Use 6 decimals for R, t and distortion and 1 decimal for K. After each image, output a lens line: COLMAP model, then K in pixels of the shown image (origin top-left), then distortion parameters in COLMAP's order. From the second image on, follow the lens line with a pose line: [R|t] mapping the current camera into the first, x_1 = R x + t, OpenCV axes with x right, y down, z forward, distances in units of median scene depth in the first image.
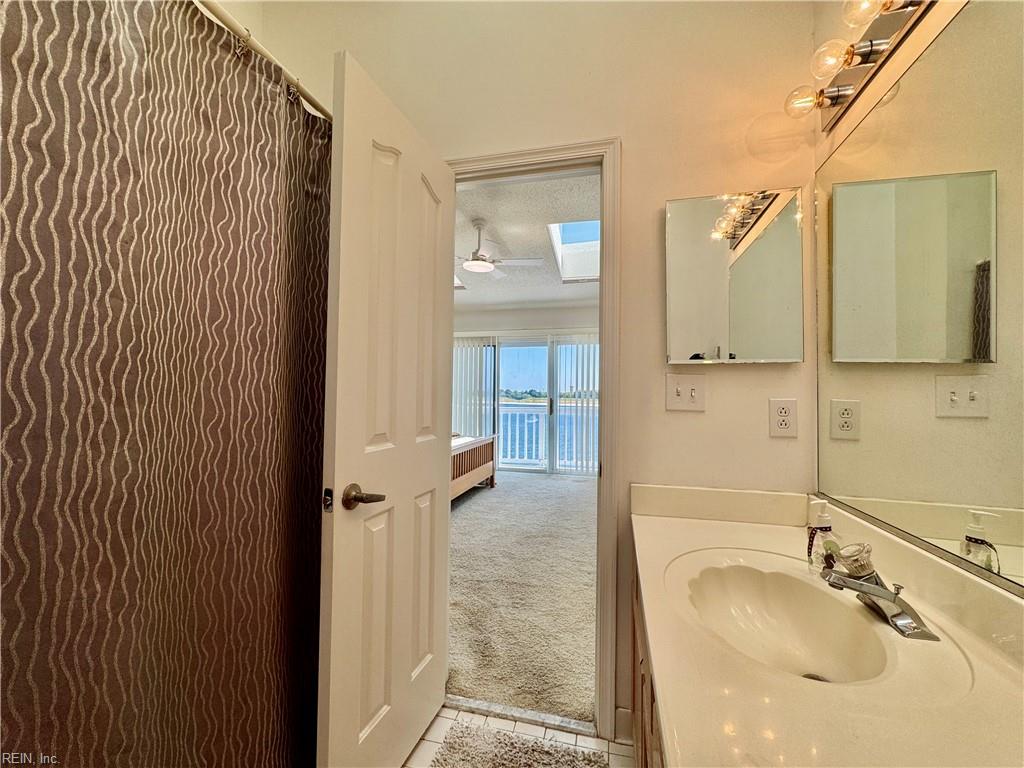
lens RADIAL K [[411.1, 0, 512.0], [0, 411.1, 384.0], [0, 0, 1]] dist [-0.002410, -0.000088]
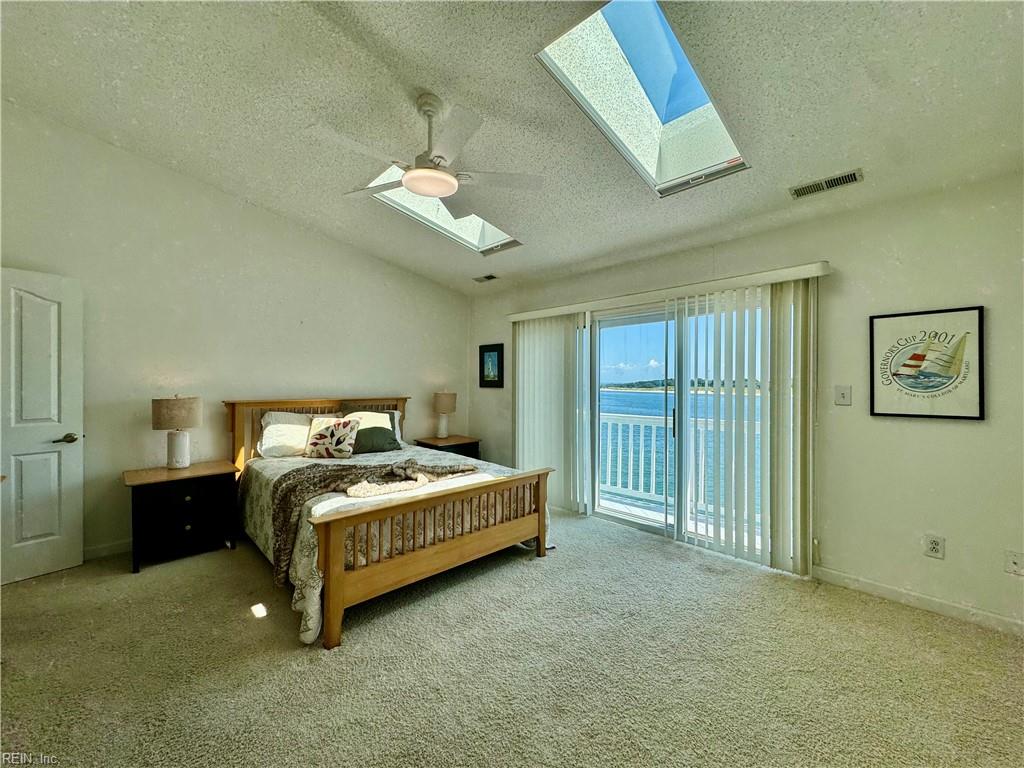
lens RADIAL K [[406.4, 0, 526.4], [0, 406.4, 384.4], [0, 0, 1]] dist [0.000685, 0.000075]
pose [[0.859659, 0.000744, -0.510867, 0.242842], [0.016107, 0.999462, 0.028560, -0.022525], [0.510614, -0.032780, 0.859185, 0.464046]]
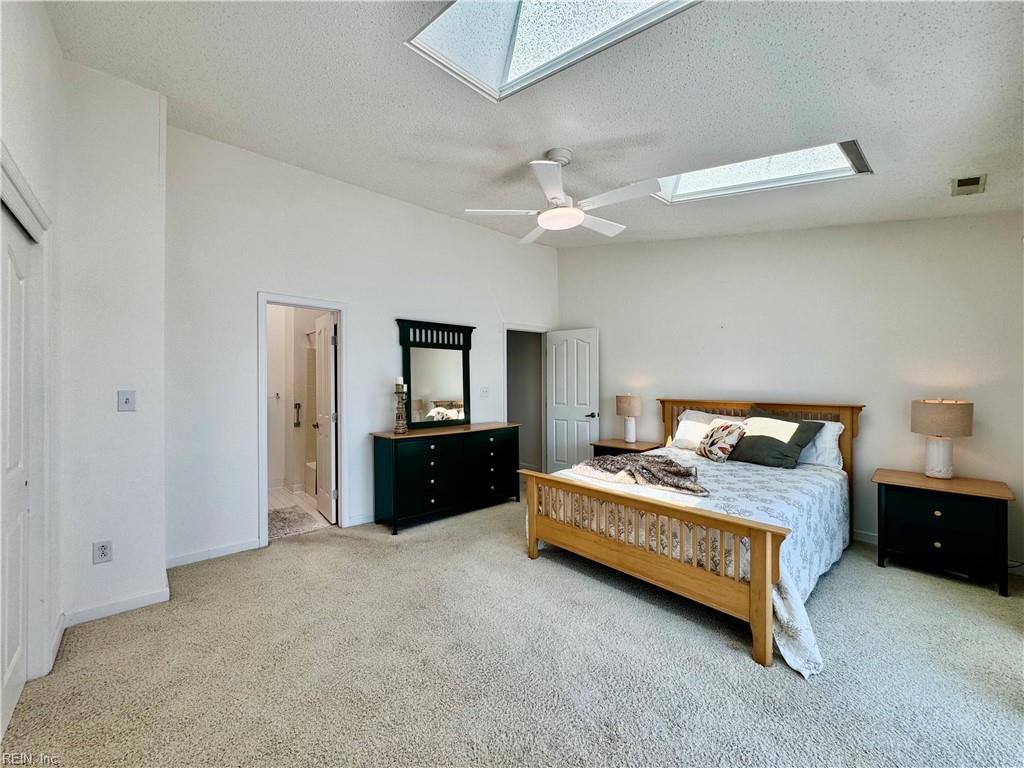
lens RADIAL K [[411.1, 0, 512.0], [0, 411.1, 384.0], [0, 0, 1]] dist [-0.002410, -0.000088]
pose [[-0.564882, 0.000027, -0.825172, 0.408747], [0.028665, 0.999397, -0.019591, -0.008073], [0.824674, -0.034720, -0.564542, 1.047122]]
